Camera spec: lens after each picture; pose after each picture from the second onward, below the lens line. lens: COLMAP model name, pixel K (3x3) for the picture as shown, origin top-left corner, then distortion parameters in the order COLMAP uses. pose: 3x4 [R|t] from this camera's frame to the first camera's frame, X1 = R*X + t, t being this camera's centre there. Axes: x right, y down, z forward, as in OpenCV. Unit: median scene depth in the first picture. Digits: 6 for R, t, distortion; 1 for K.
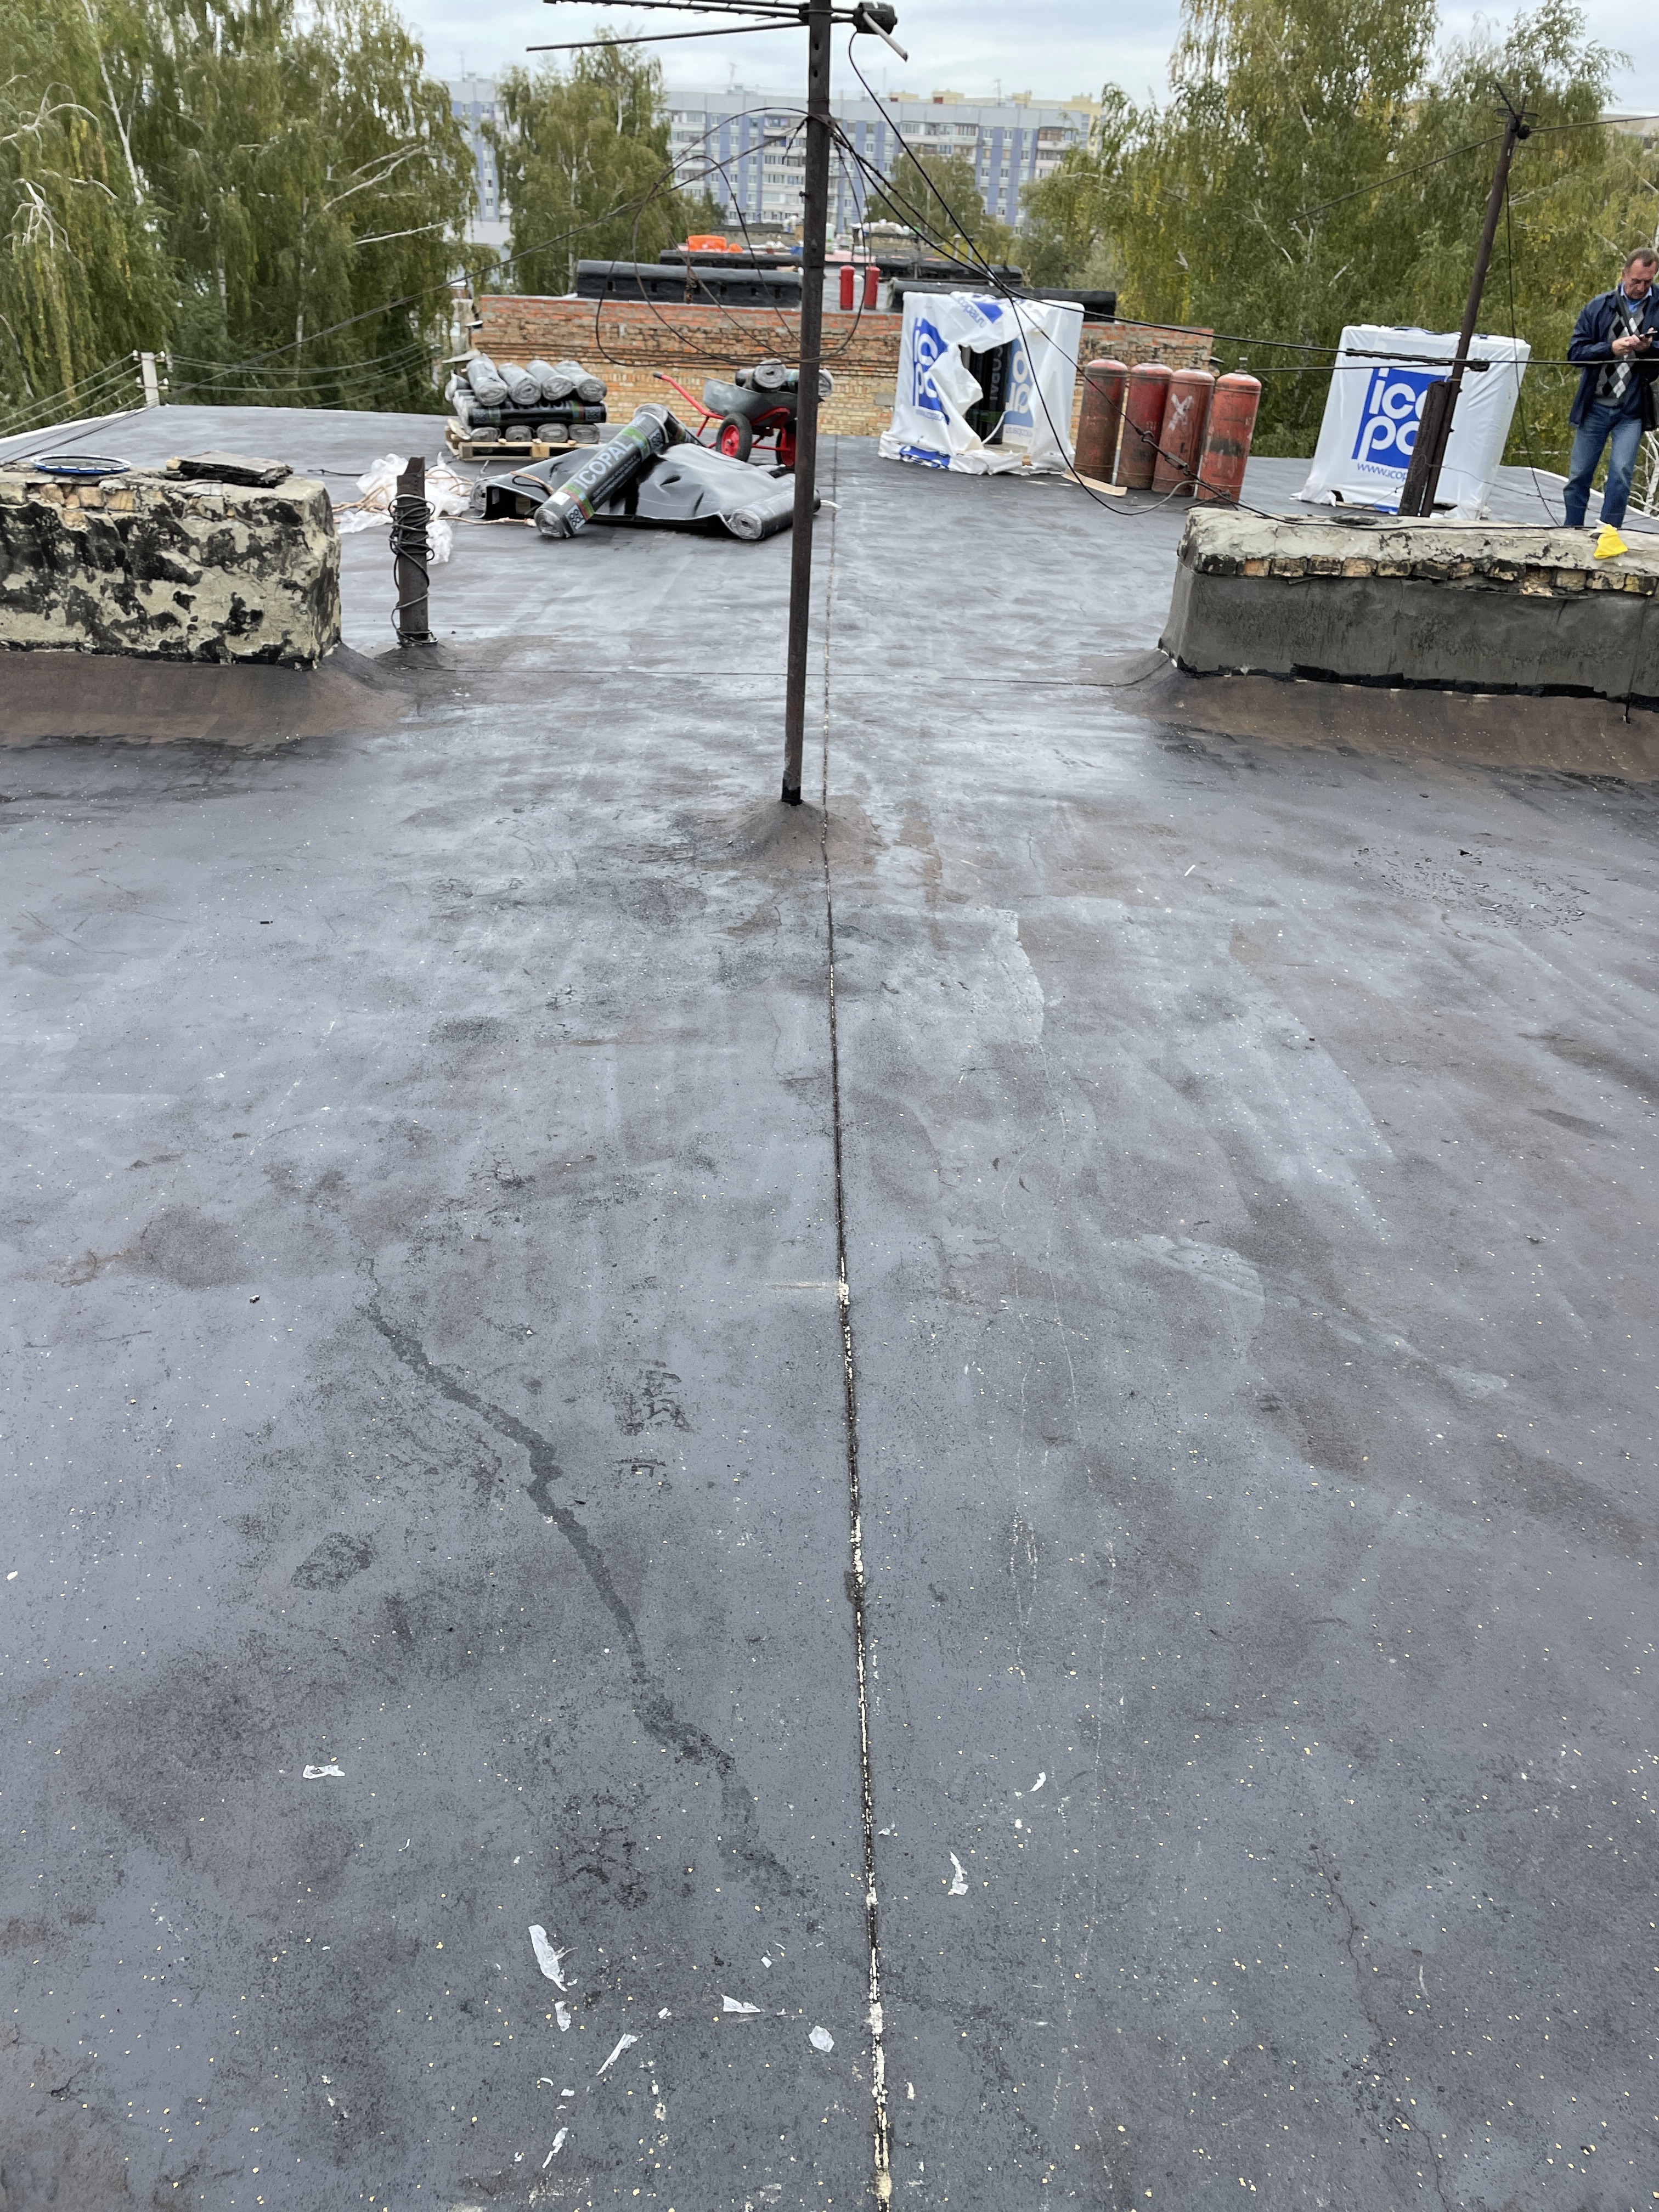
lens RADIAL K [[1584.9, 0, 829.5], [0, 1584.9, 1106.0], [0, 0, 1]] dist [0.036855, 0.000689]
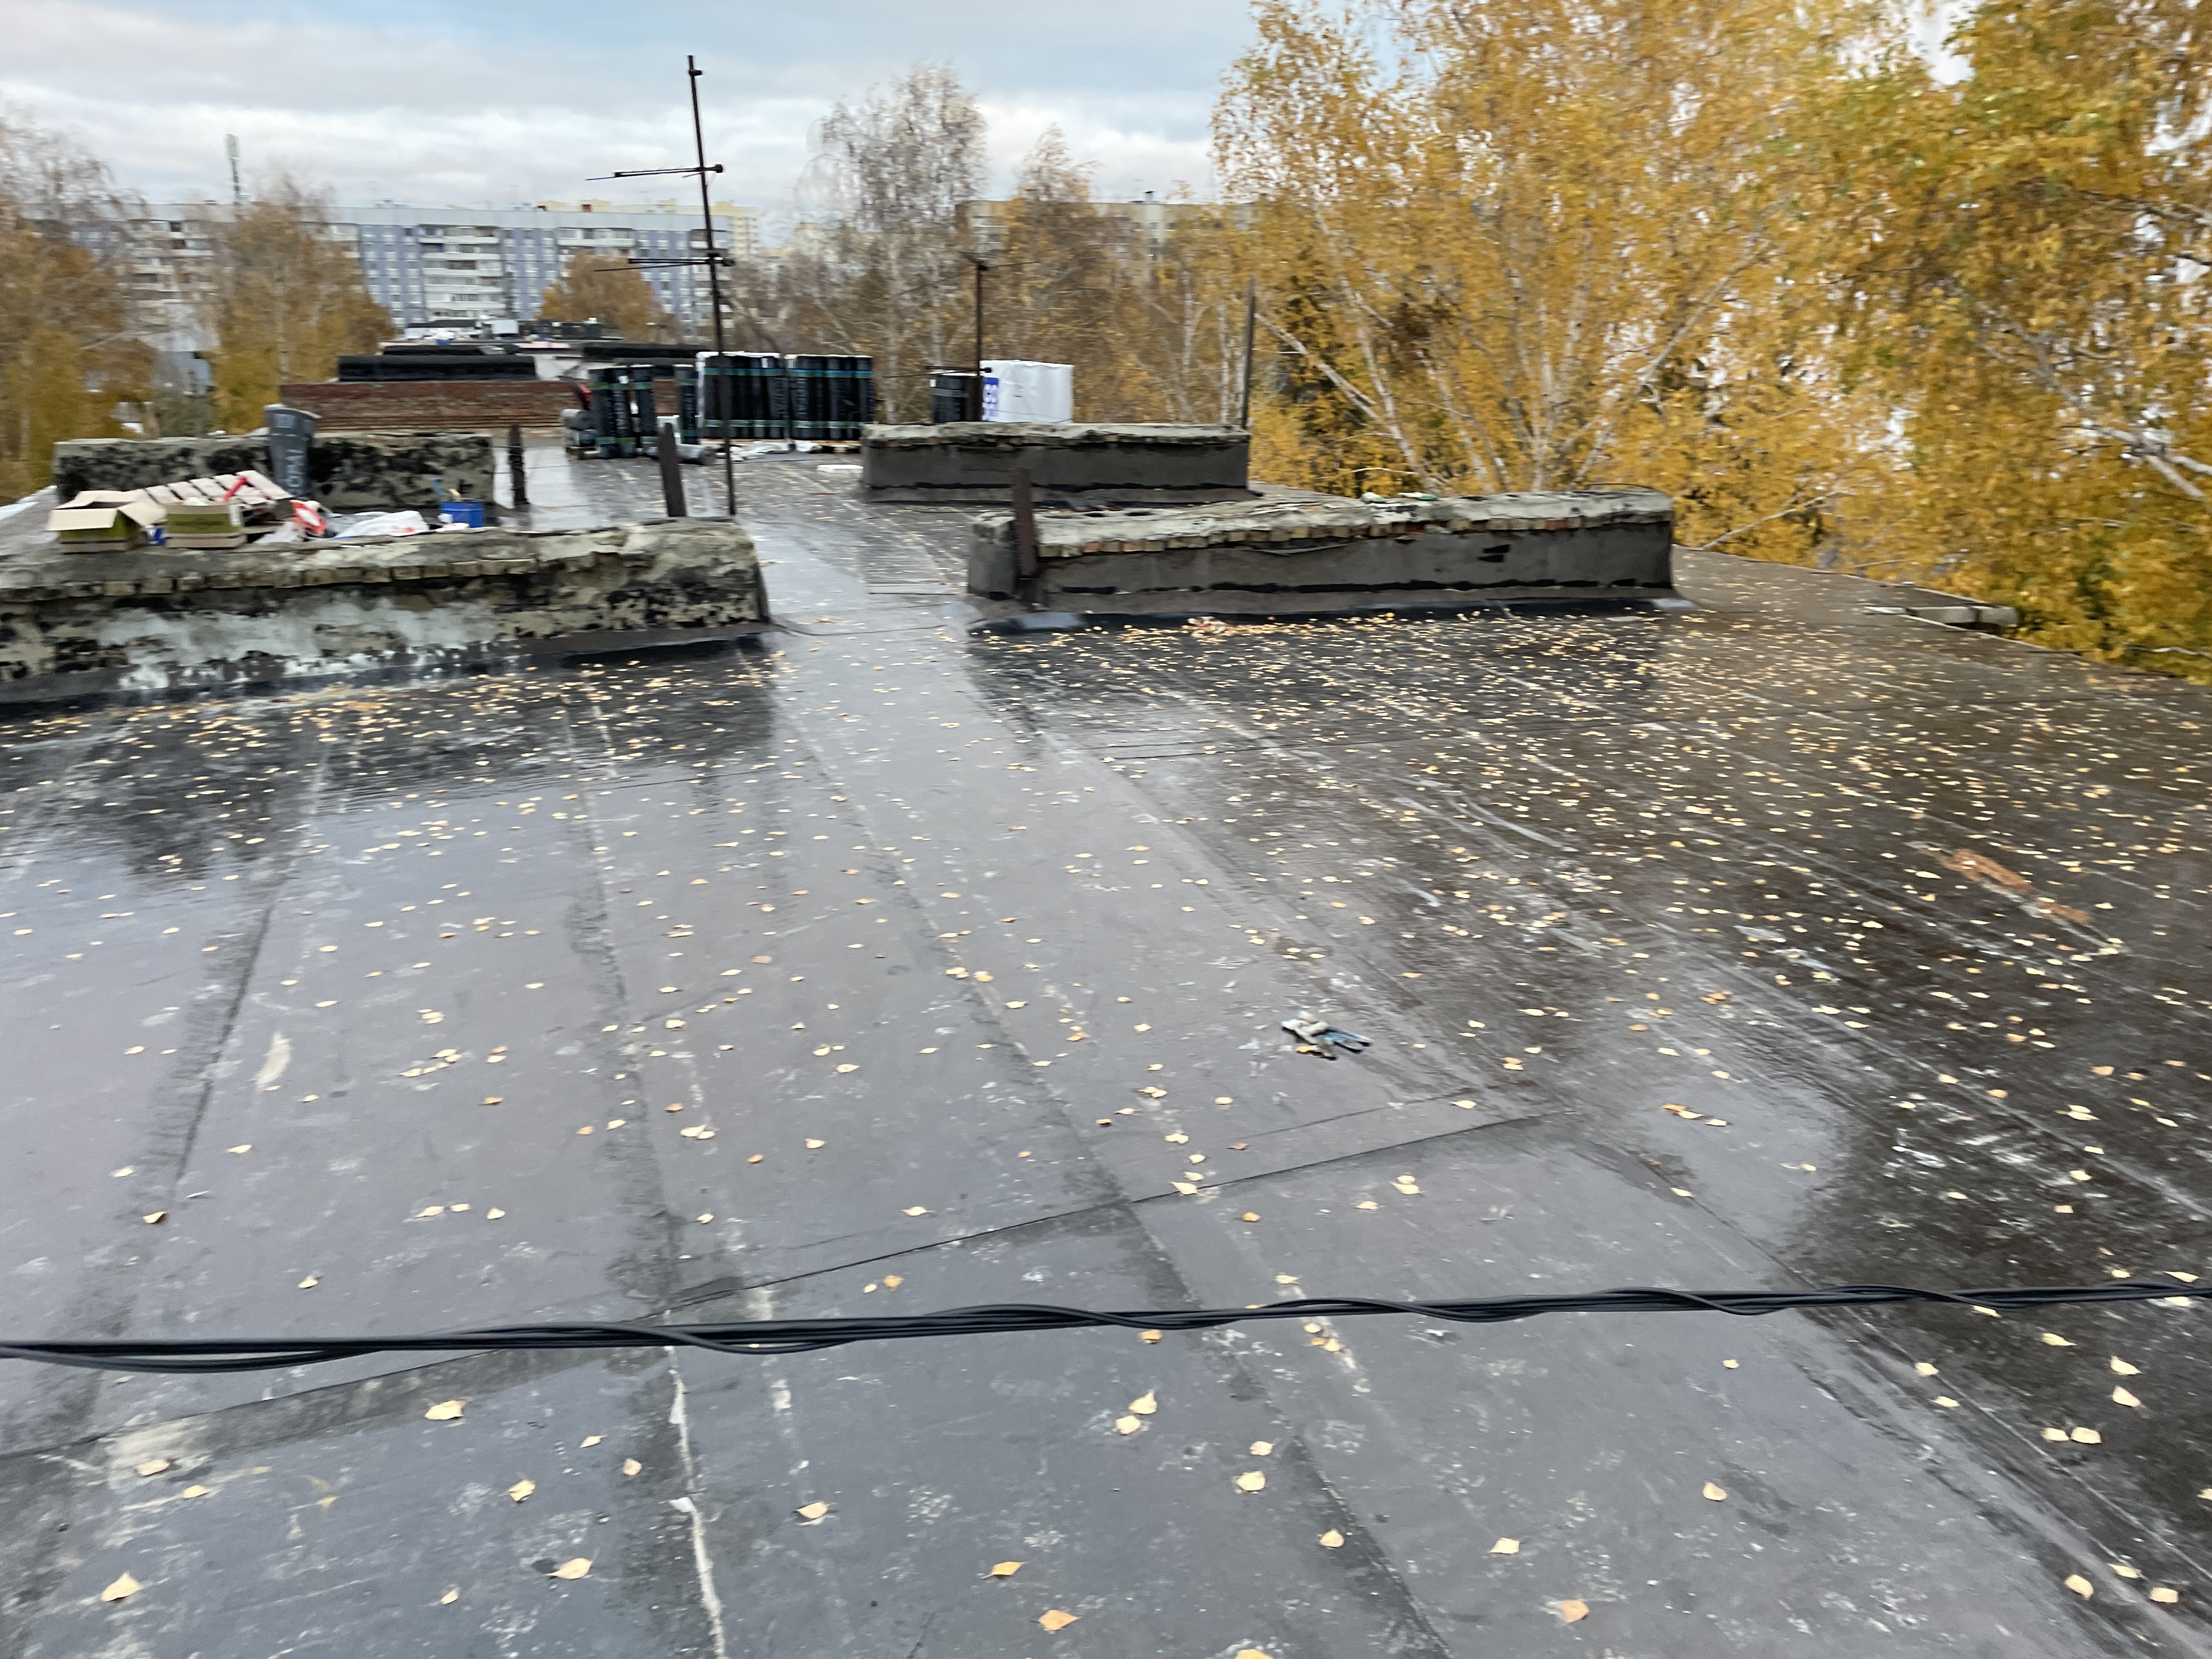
lens RADIAL K [[1656.1, 0, 1106.0], [0, 1656.1, 829.5], [0, 0, 1]] dist [-0.003362, -0.003188]
pose [[0.941499, -0.129821, 0.311008, -0.290192], [0.188371, 0.967931, -0.166213, 0.714479], [-0.279456, 0.215074, 0.935760, -1.331500]]
